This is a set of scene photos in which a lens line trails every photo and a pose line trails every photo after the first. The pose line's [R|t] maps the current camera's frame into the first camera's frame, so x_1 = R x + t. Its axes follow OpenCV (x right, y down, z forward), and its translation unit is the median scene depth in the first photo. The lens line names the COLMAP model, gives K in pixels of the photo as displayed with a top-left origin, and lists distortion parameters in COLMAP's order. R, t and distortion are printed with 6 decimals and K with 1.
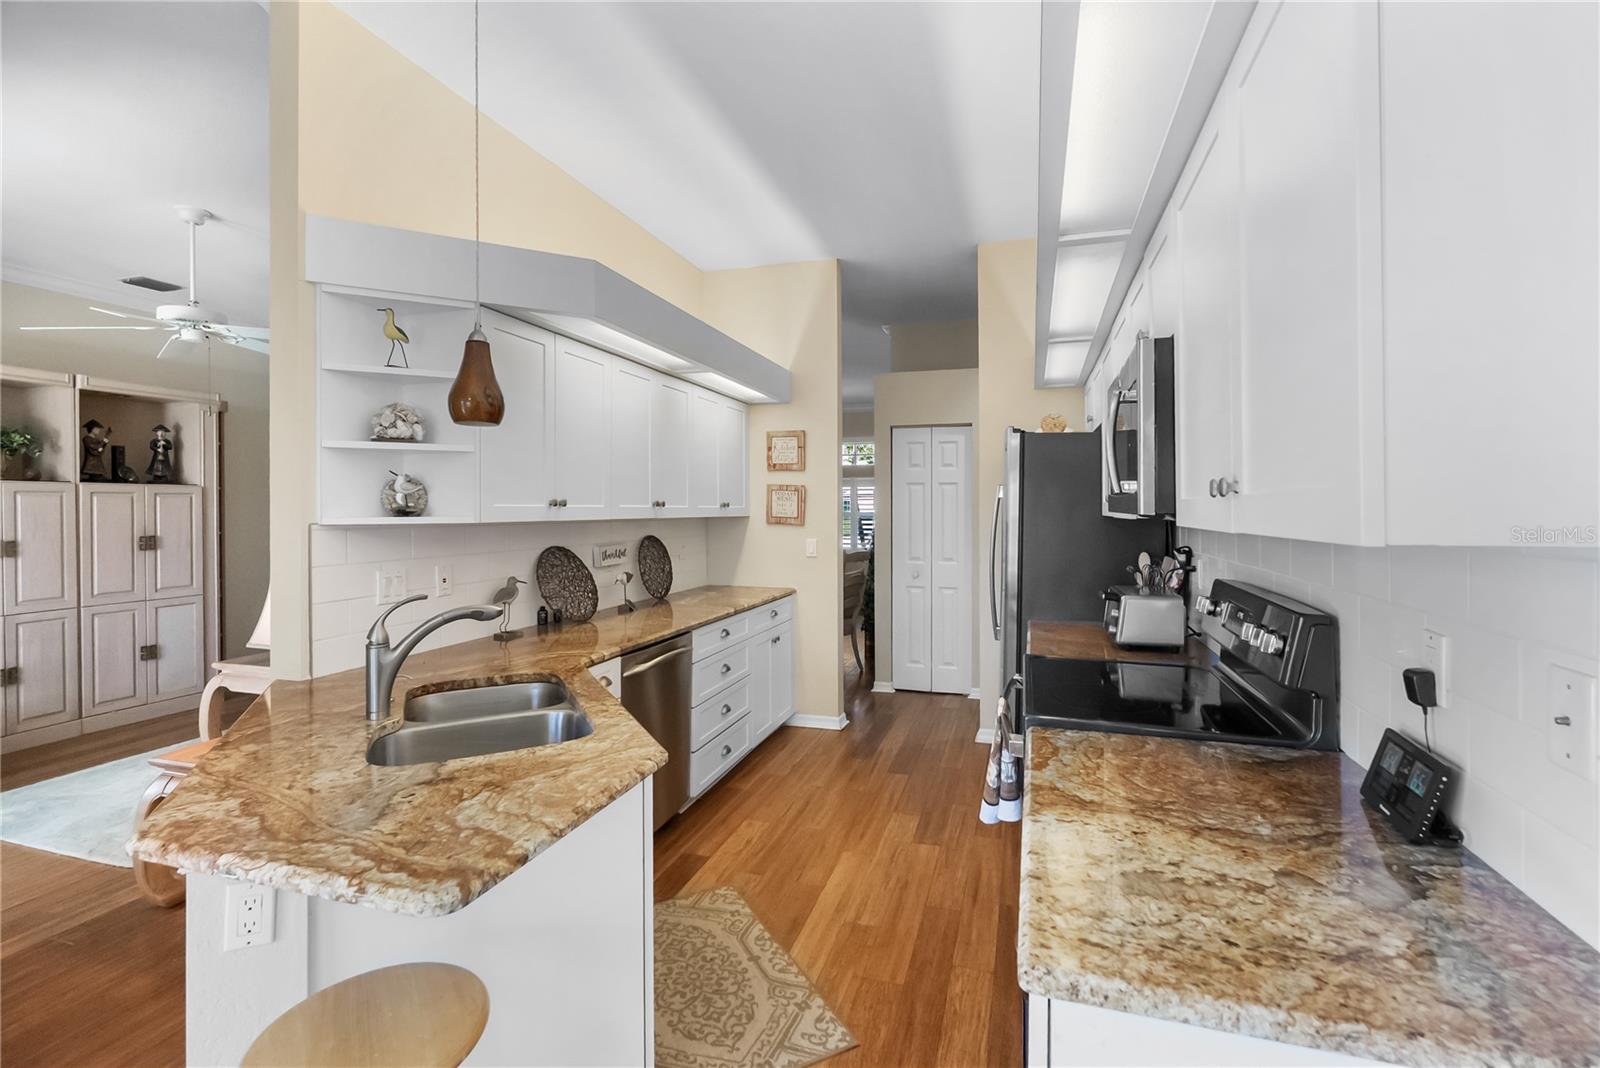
lens RADIAL K [[723.5, 0, 808.7], [0, 723.5, 511.2], [0, 0, 1]] dist [-0.005876, 0.000216]
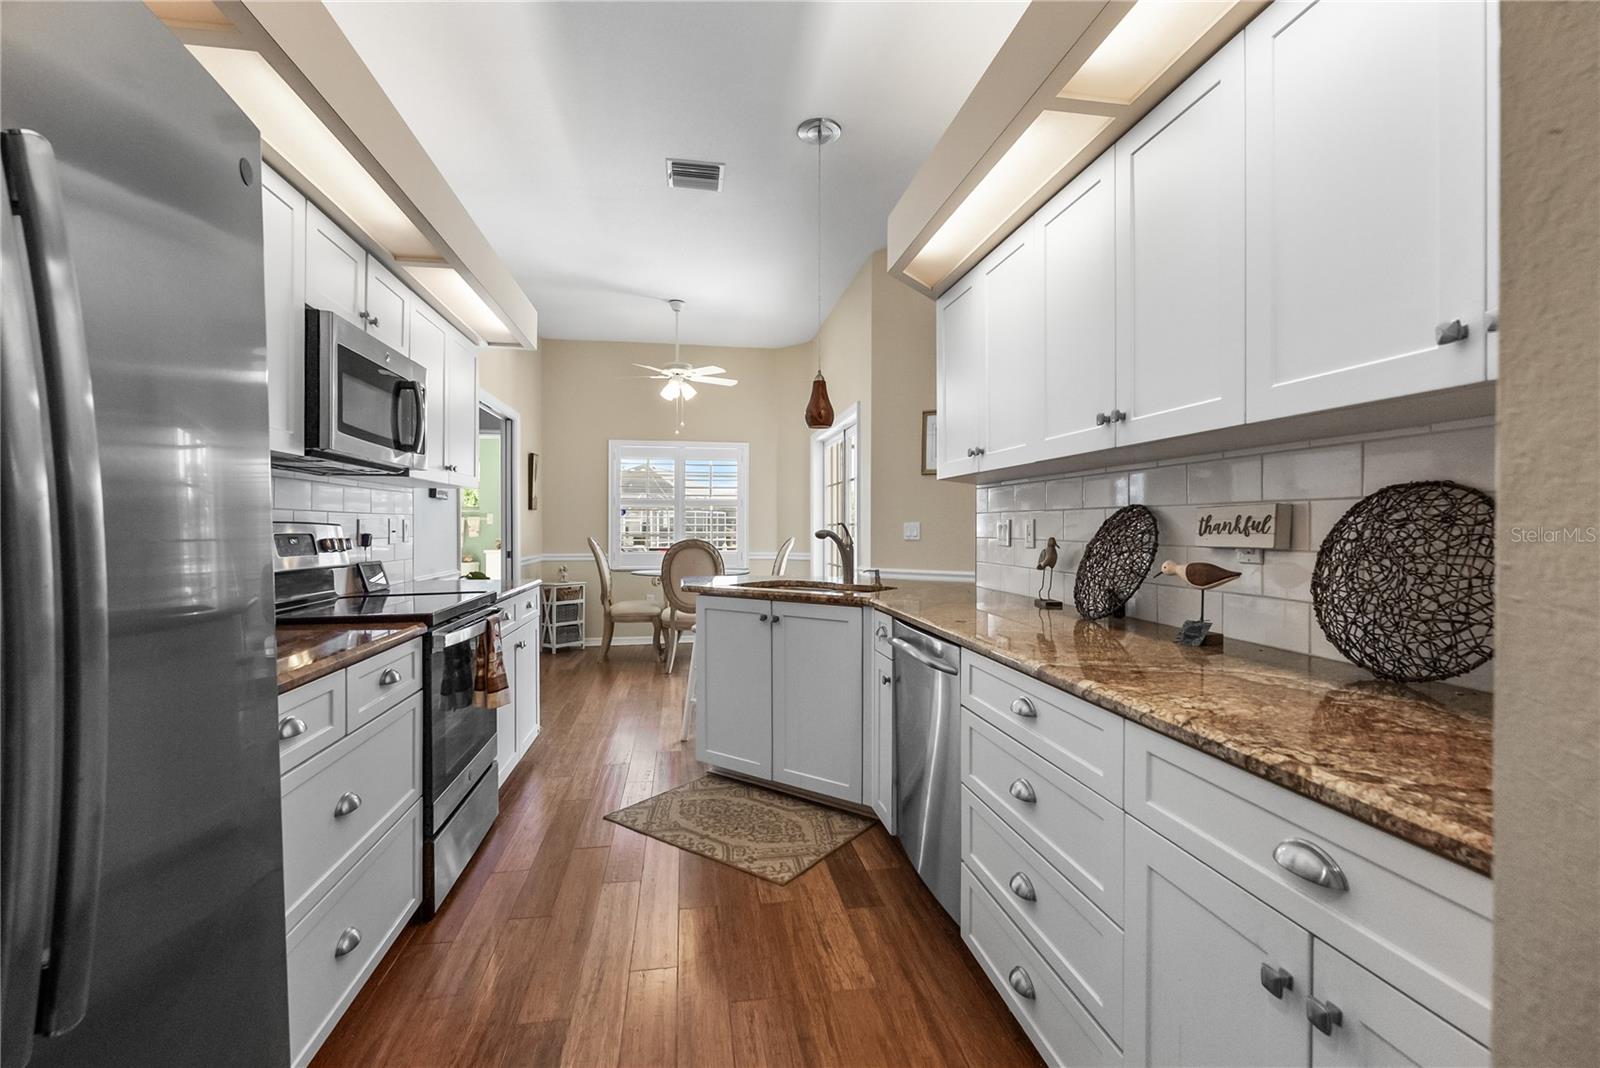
lens RADIAL K [[723.5, 0, 801.3], [0, 723.5, 529.7], [0, 0, 1]] dist [-0.005876, 0.000216]
pose [[-0.897786, 0.002003, -0.440427, 0.171983], [-0.000979, 0.999978, 0.006544, 0.054792], [0.440431, 0.006307, -0.897764, 1.194433]]
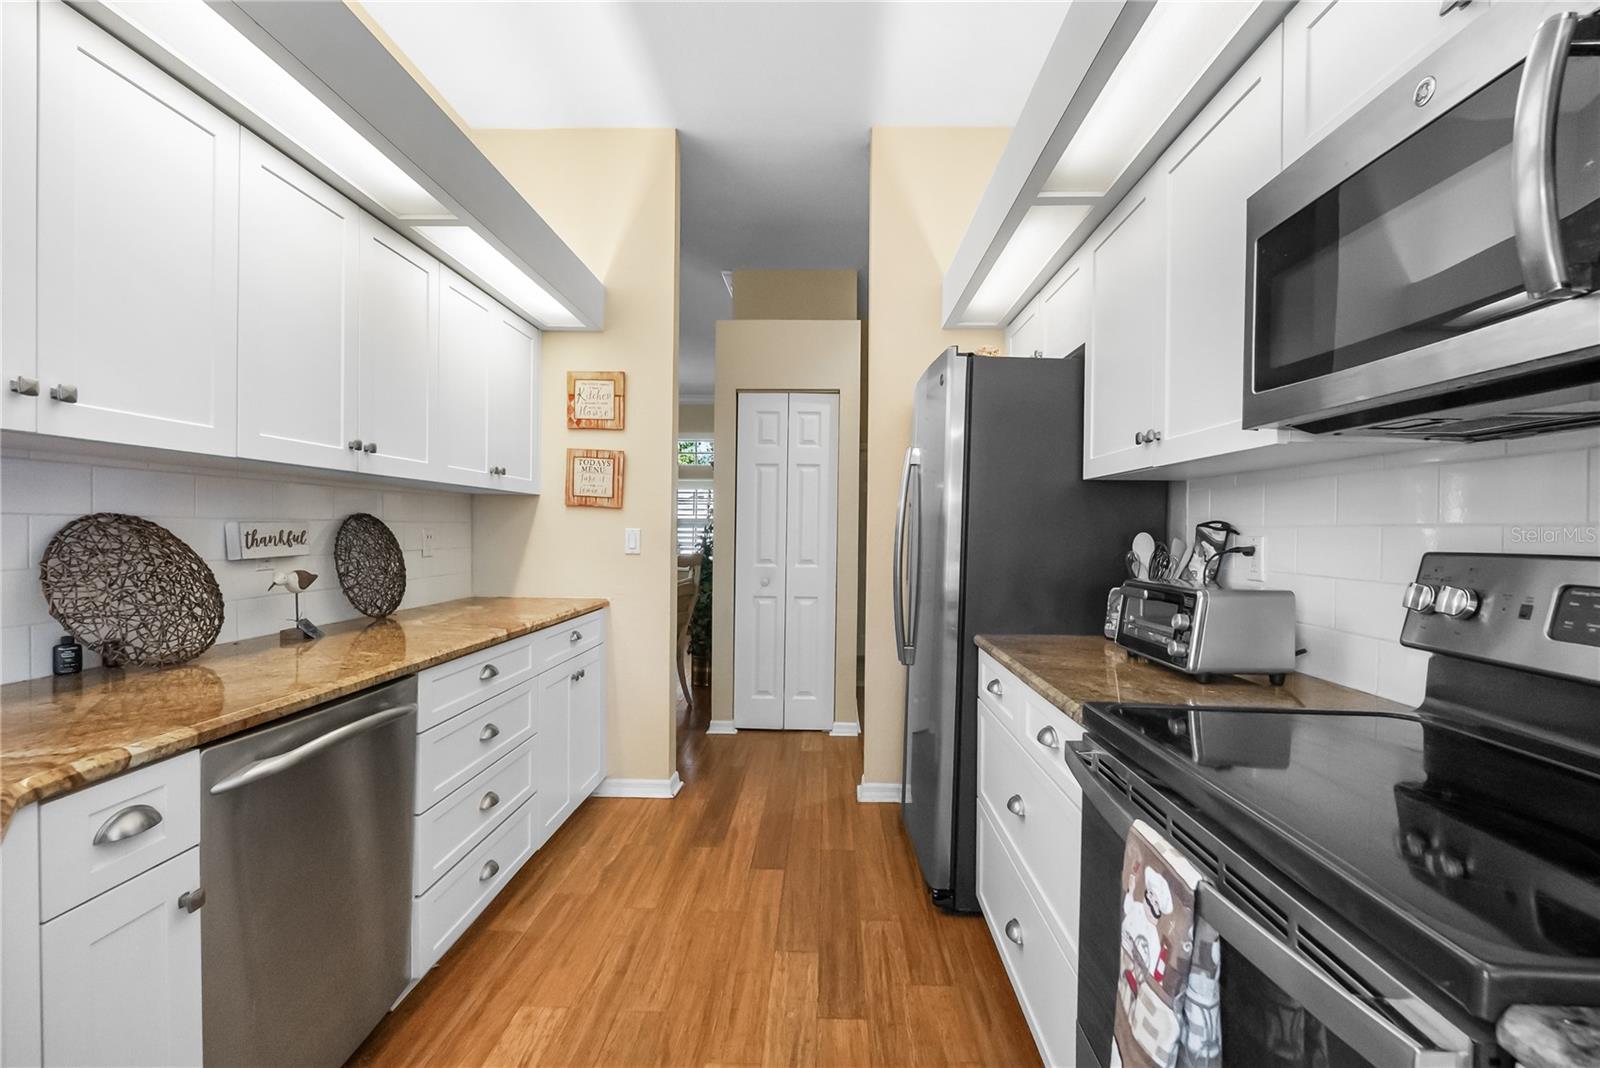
lens RADIAL K [[723.5, 0, 815.5], [0, 723.5, 529.8], [0, 0, 1]] dist [-0.005876, 0.000216]
pose [[0.962905, 0.010996, 0.269615, -0.017163], [-0.011320, 0.999936, -0.000353, 0.044416], [-0.269602, -0.002713, 0.962968, 0.325030]]
